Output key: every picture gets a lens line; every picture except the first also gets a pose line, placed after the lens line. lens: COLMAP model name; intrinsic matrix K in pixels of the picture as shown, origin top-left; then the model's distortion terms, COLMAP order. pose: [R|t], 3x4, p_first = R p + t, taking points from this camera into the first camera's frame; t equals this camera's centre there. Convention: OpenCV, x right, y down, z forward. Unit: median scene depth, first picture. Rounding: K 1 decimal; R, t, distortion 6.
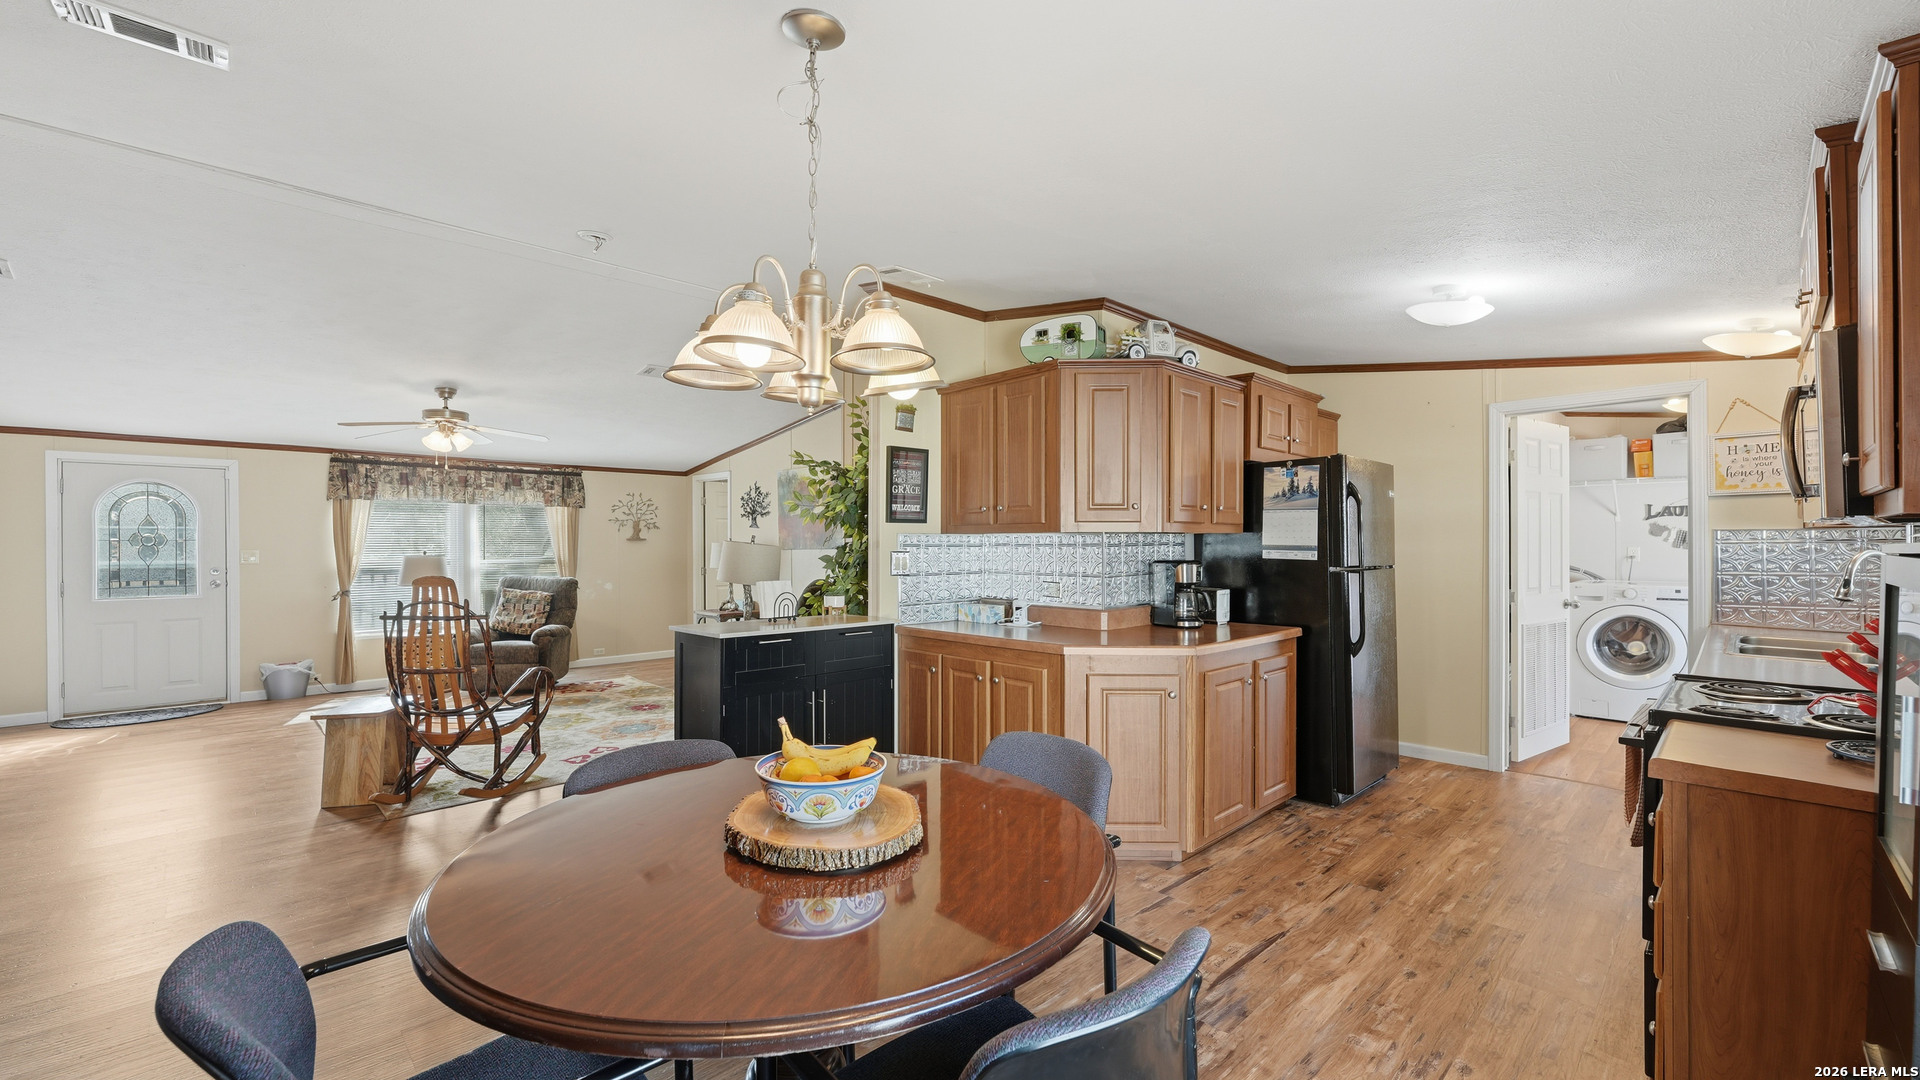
lens RADIAL K [[770.6, 0, 962.3], [0, 770.6, 538.8], [0, 0, 1]] dist [-0.001596, -0.000082]
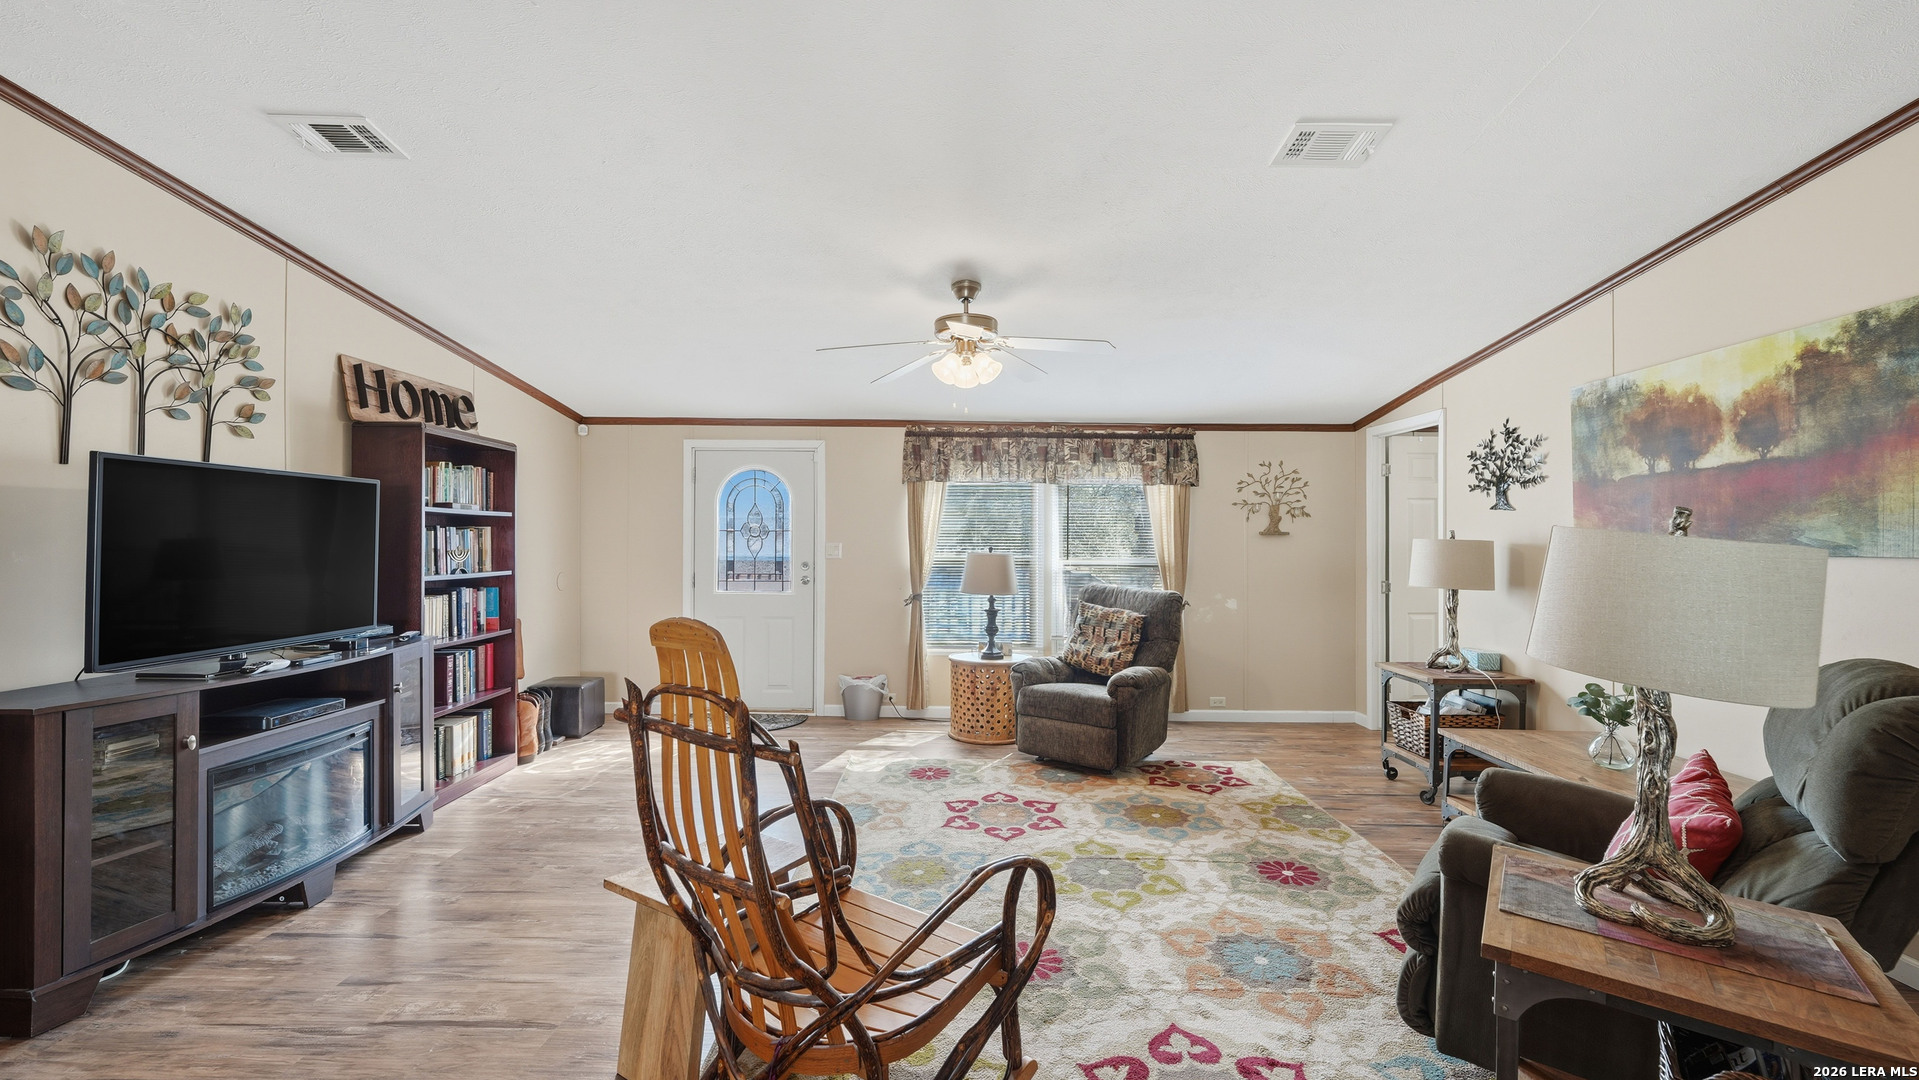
lens RADIAL K [[770.2, 0, 968.6], [0, 770.2, 533.3], [0, 0, 1]] dist [-0.001596, -0.000082]
pose [[0.709015, 0.002240, -0.705190, -0.181725], [-0.005782, 0.999980, -0.002637, 0.004805], [0.705170, 0.005948, 0.709013, 0.439532]]
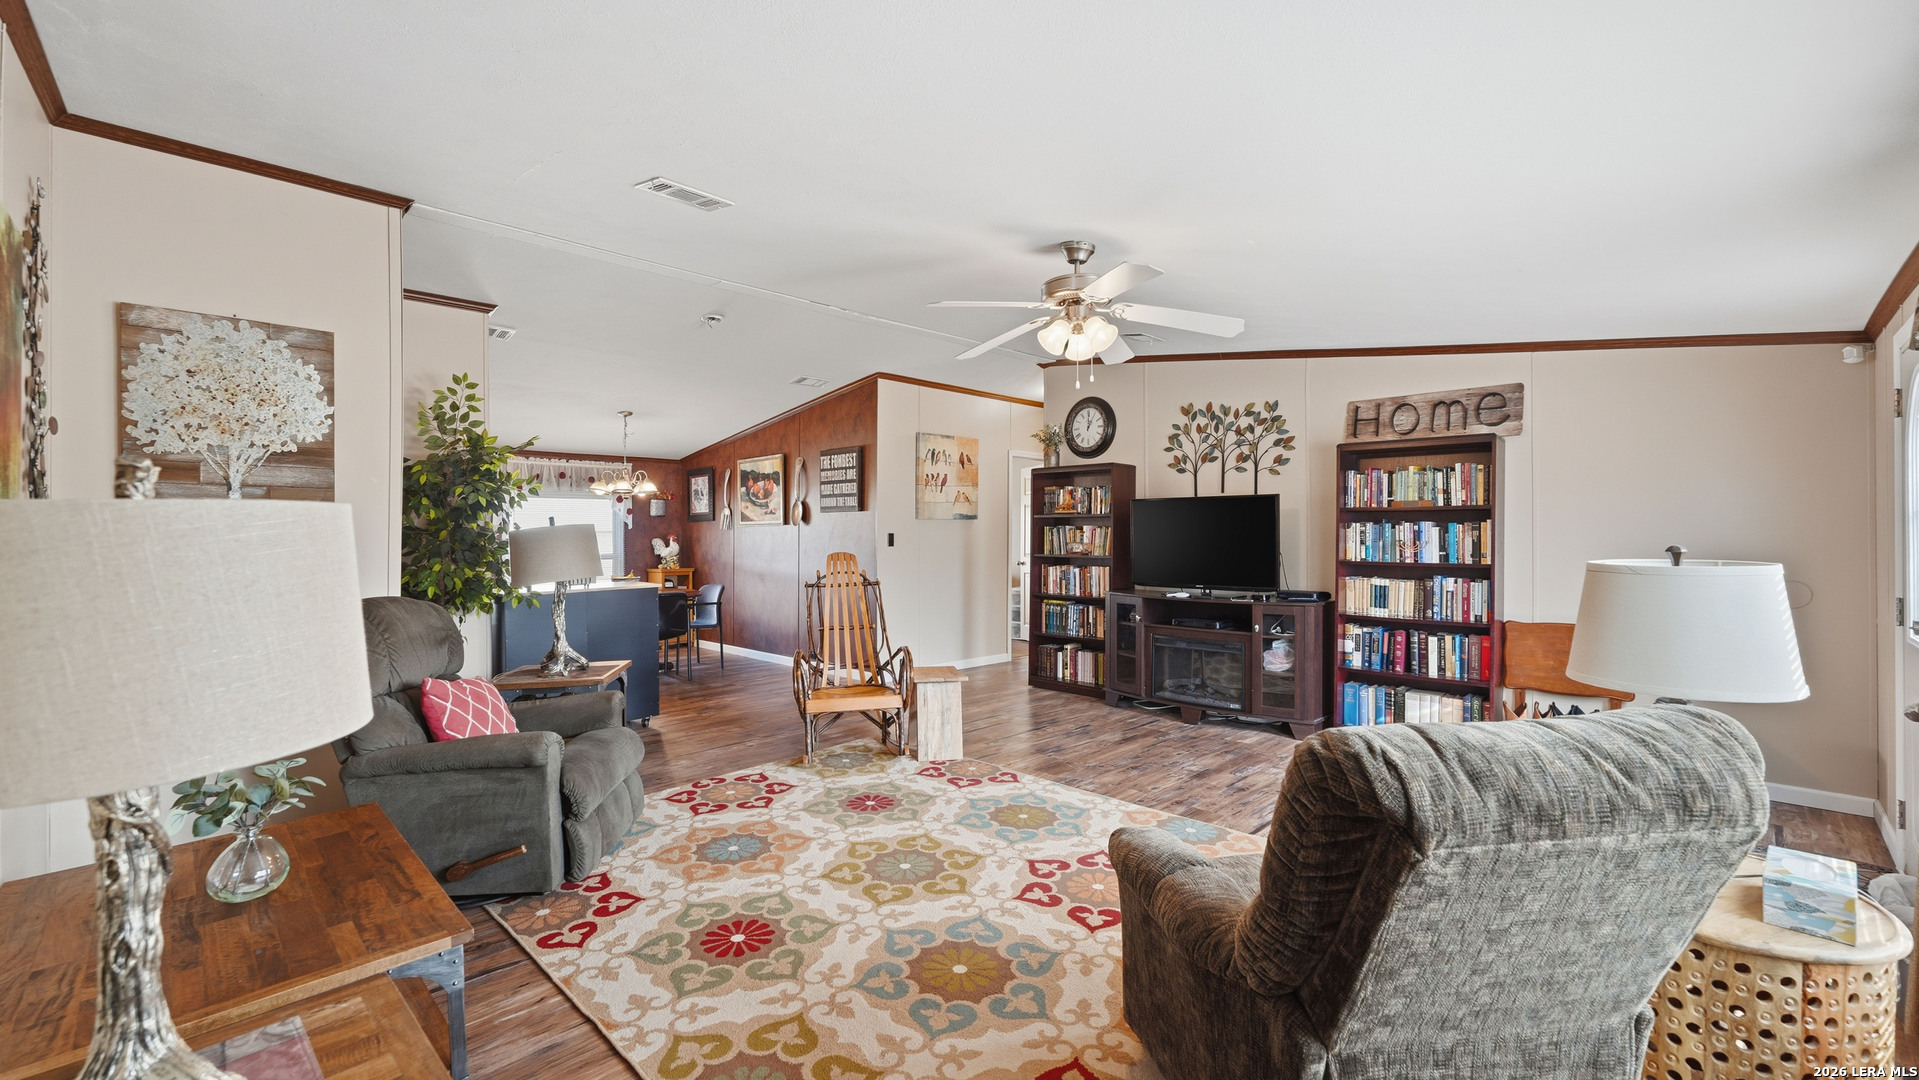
lens RADIAL K [[770.2, 0, 964.0], [0, 770.2, 545.8], [0, 0, 1]] dist [-0.001596, -0.000082]
pose [[-0.999352, -0.007915, -0.035103, -0.449184], [-0.007772, 0.999961, -0.004203, 0.028640], [0.035135, -0.003928, -0.999375, 1.225254]]
